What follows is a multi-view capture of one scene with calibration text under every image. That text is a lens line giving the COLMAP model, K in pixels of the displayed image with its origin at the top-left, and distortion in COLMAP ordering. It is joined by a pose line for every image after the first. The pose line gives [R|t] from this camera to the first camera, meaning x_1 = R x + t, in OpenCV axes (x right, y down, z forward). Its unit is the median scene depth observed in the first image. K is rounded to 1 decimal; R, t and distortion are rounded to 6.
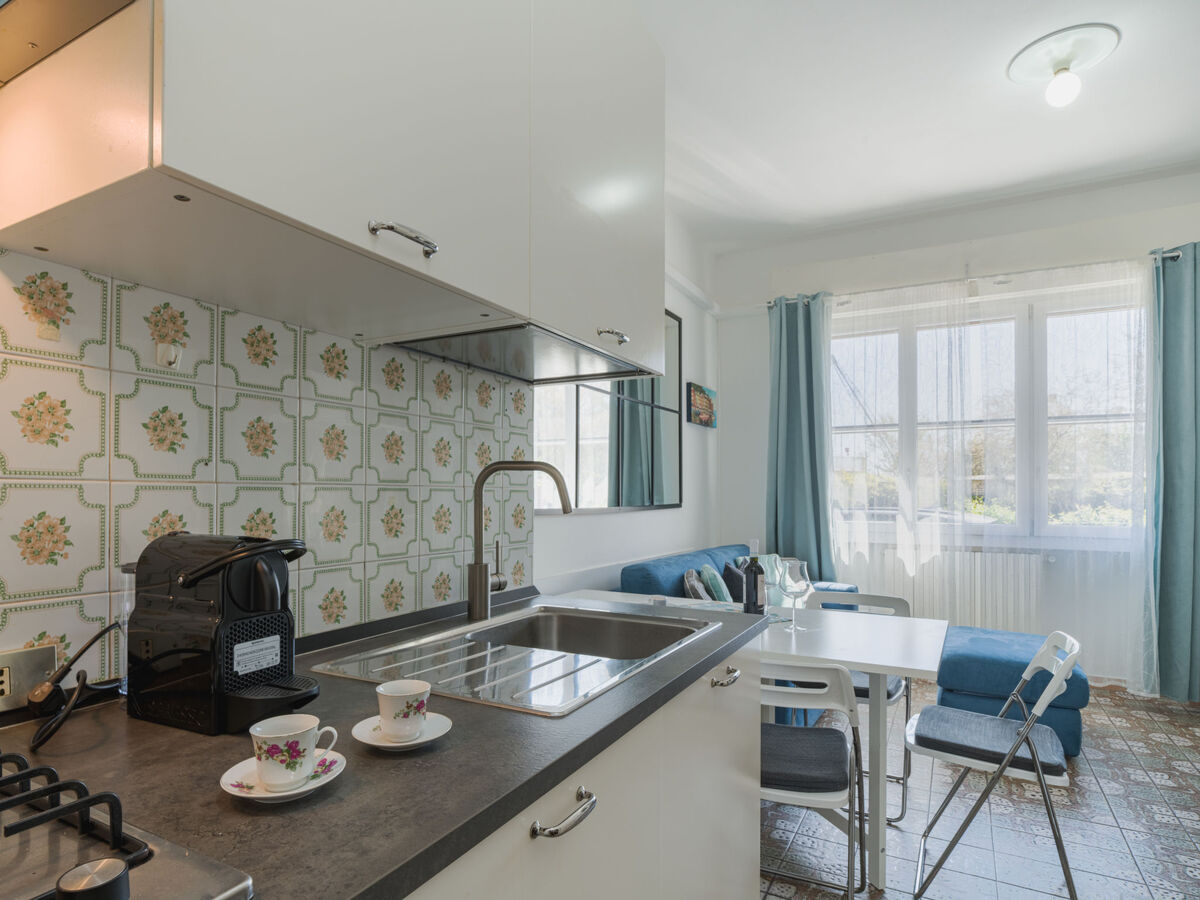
lens RADIAL K [[669.8, 0, 588.1], [0, 669.8, 488.3], [0, 0, 1]] dist [-0.008539, 0.000296]
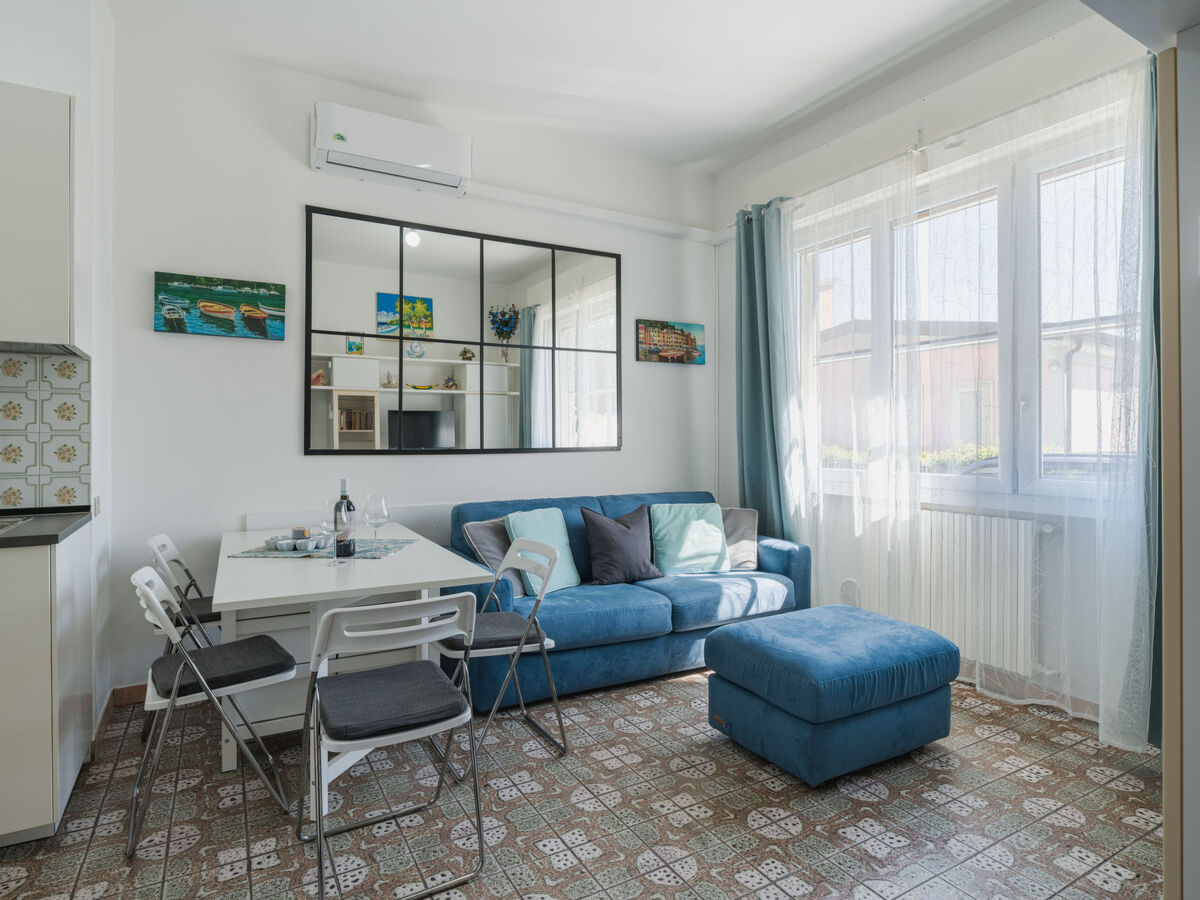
lens RADIAL K [[669.8, 0, 601.3], [0, 669.8, 433.1], [0, 0, 1]] dist [-0.008539, 0.000296]
pose [[0.855742, -0.008114, -0.517338, 1.993350], [0.008687, 0.999961, -0.001314, 0.013858], [0.517329, -0.003370, 0.855780, 0.518625]]
